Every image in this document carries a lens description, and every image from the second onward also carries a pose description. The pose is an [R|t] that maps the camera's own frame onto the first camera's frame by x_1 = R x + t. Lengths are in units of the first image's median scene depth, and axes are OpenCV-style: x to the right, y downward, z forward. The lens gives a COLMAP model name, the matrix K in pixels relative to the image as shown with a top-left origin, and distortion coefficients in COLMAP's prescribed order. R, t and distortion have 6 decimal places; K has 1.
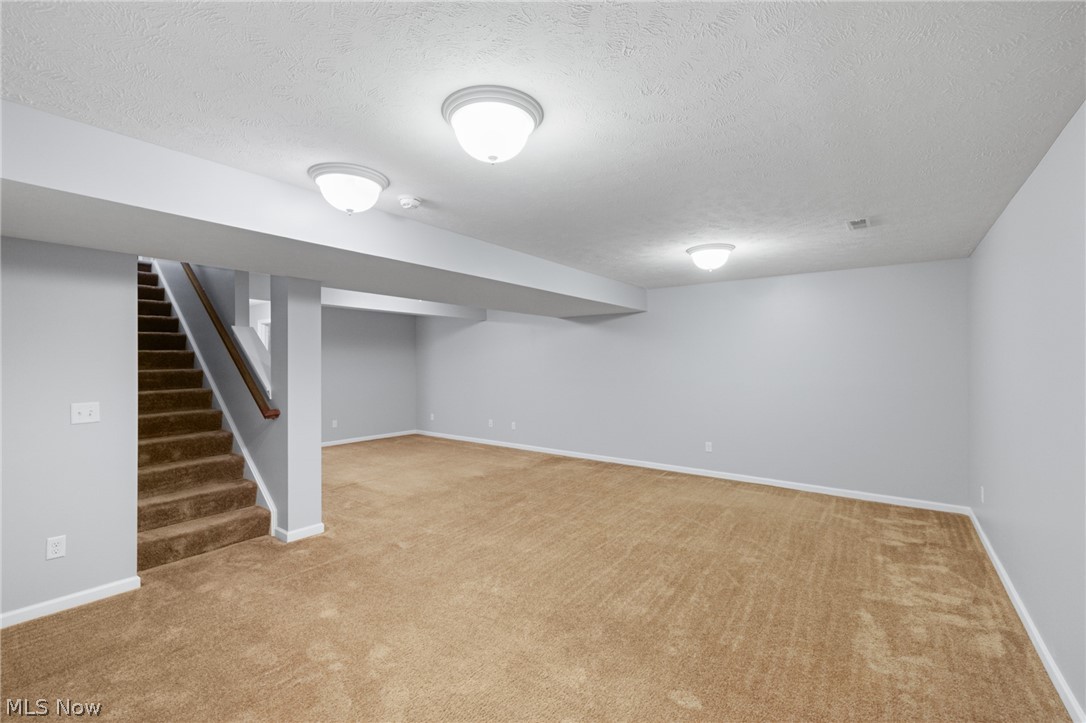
lens RADIAL K [[461.0, 0, 535.8], [0, 461.0, 362.2], [0, 0, 1]] dist [-0.000566, -0.000749]
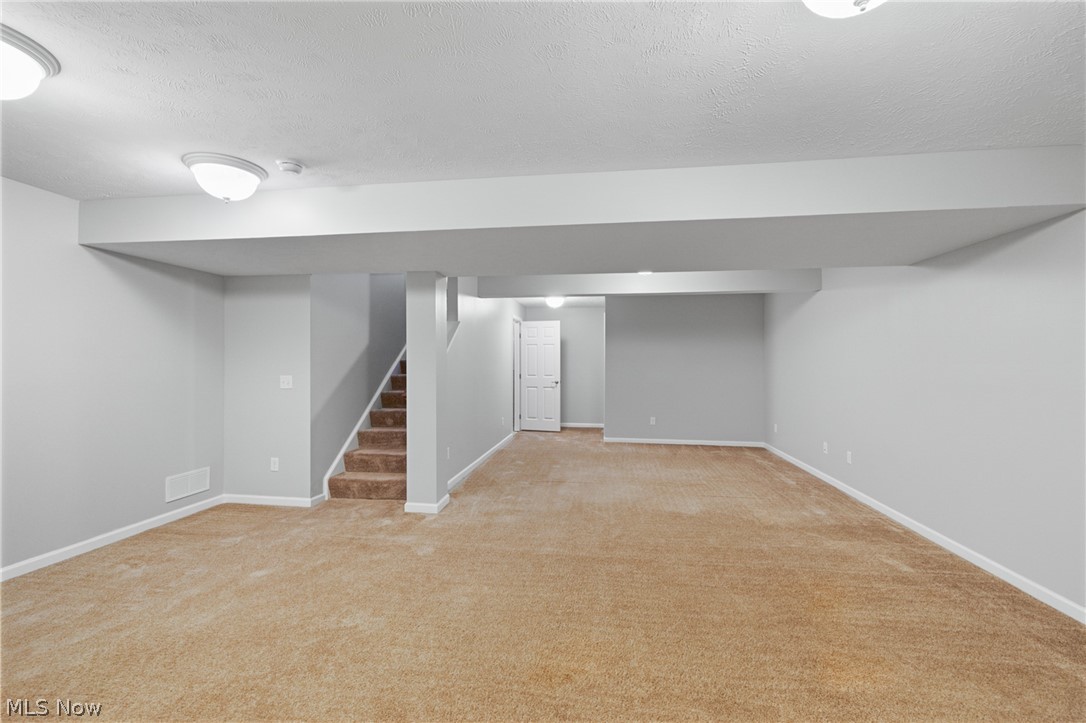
lens RADIAL K [[461.0, 0, 539.6], [0, 461.0, 360.4], [0, 0, 1]] dist [-0.000566, -0.000749]
pose [[0.485782, 0.001461, -0.874079, 0.614262], [-0.002253, 0.999997, 0.000419, 0.026627], [0.874077, 0.001765, 0.485784, 0.773907]]
